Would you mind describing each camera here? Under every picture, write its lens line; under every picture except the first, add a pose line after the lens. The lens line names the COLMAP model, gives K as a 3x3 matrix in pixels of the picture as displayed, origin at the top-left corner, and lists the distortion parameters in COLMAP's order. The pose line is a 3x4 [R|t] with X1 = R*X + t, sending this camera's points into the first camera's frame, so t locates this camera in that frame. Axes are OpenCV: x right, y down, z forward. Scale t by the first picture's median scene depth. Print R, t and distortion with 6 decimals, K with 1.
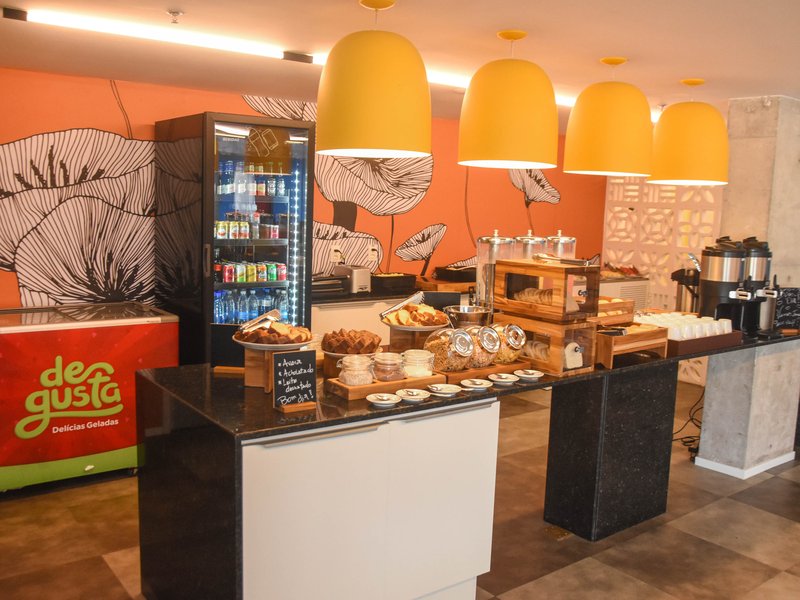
lens RADIAL K [[727.1, 0, 400.0], [0, 727.1, 300.0], [0, 0, 1]] dist [-0.002045, 0.000017]
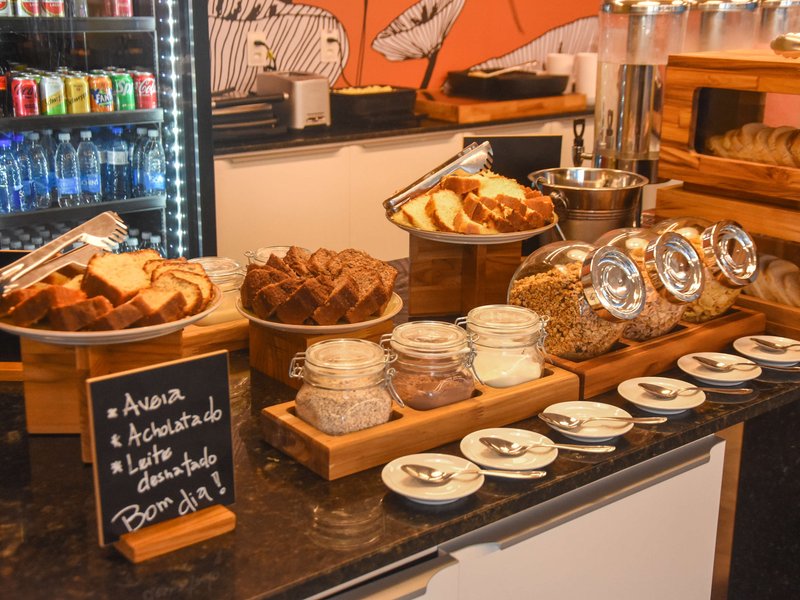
lens RADIAL K [[1125.7, 0, 400.0], [0, 1125.7, 300.0], [0, 0, 1]] dist [0.089565, 0.064190]
pose [[0.999003, -0.028779, 0.034128, -0.041933], [0.023129, 0.987530, 0.155720, -0.023490], [-0.038184, -0.154775, 0.987212, 0.382419]]
